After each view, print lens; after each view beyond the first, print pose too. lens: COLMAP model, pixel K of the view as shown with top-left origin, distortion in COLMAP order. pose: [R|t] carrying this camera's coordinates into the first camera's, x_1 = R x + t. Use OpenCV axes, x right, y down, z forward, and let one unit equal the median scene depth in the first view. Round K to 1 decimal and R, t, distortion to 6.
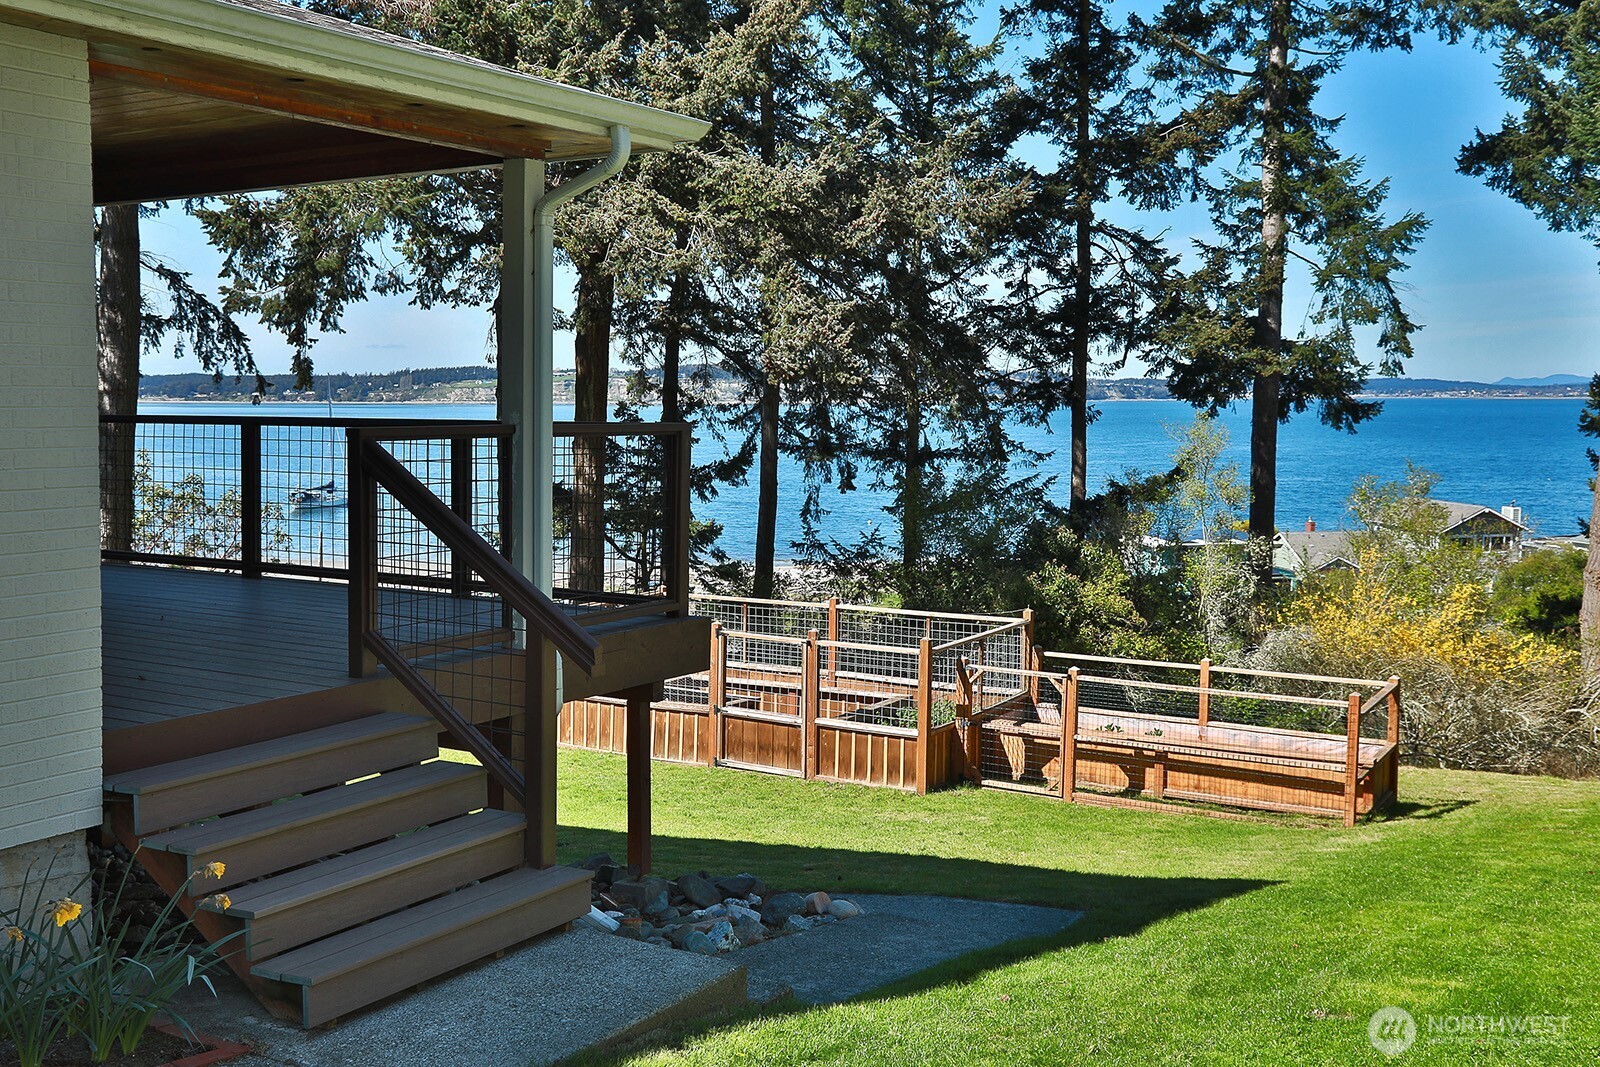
lens RADIAL K [[1541.6, 0, 796.1], [0, 1541.6, 545.2], [0, 0, 1]] dist [0.003178, 0.000000]
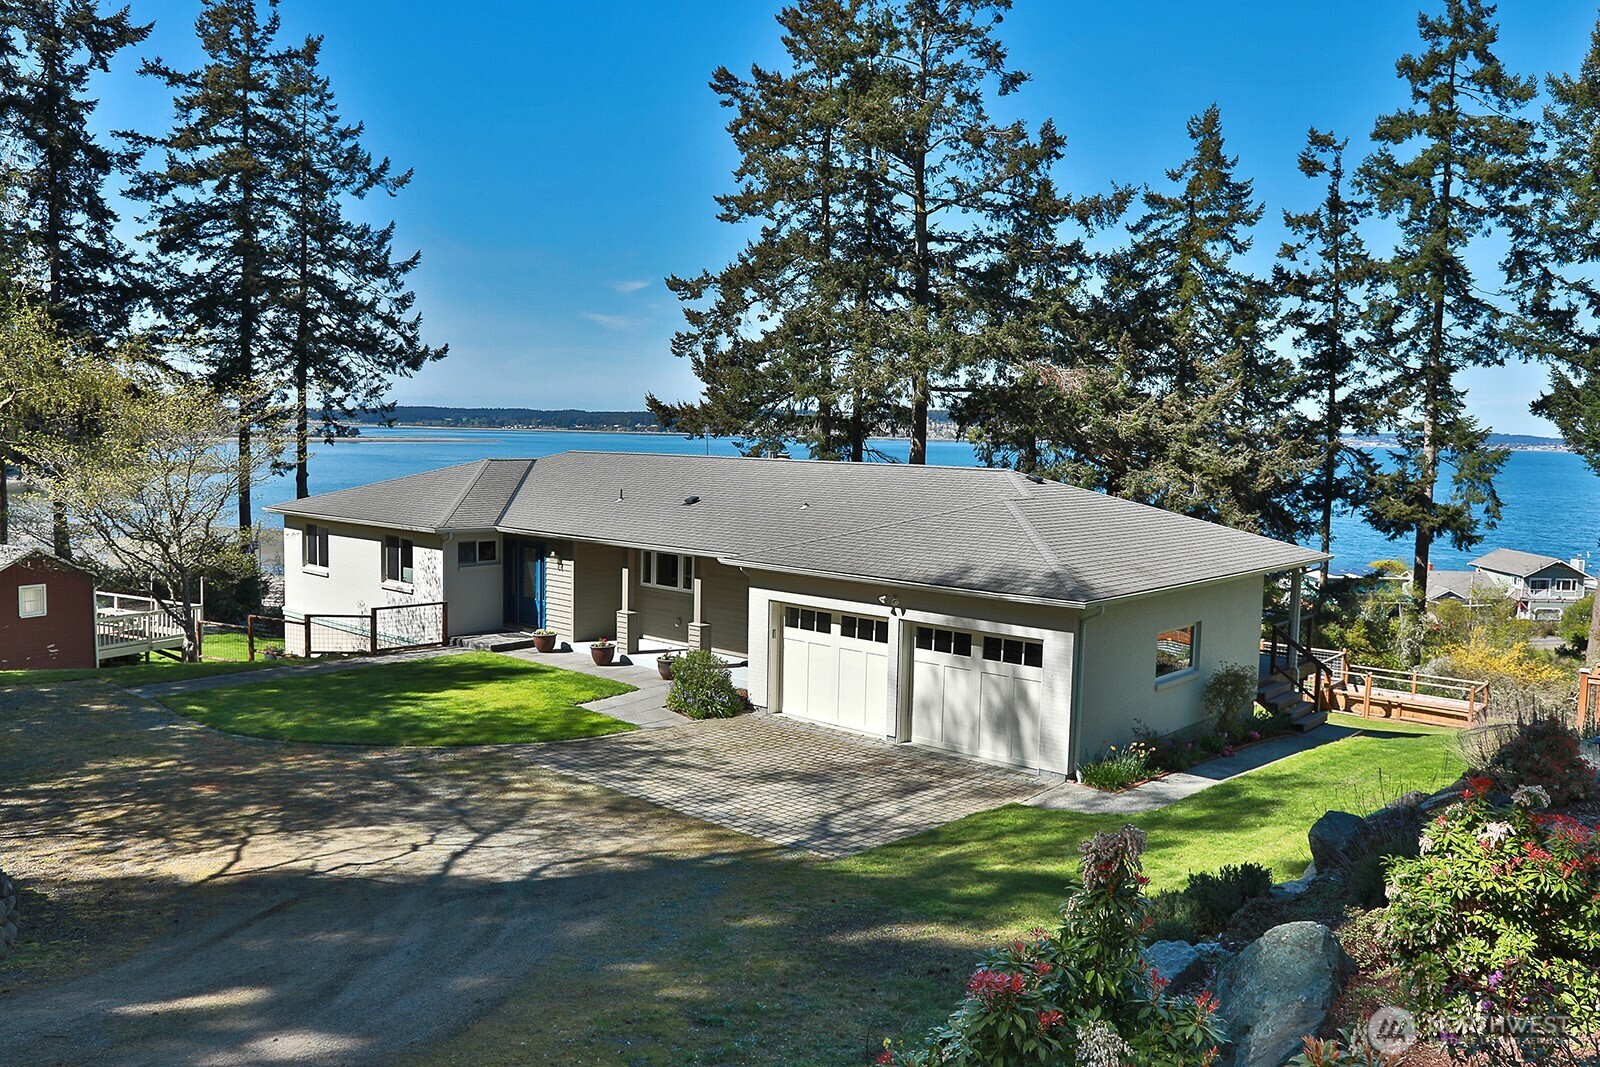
lens RADIAL K [[1165.9, 0, 806.4], [0, 1165.9, 519.2], [0, 0, 1]] dist [-0.057795, 0.003315]
pose [[0.984748, 0.034841, -0.170464, -0.235736], [-0.038696, 0.999064, -0.019344, -0.058256], [0.169631, 0.025645, 0.985174, -0.610215]]
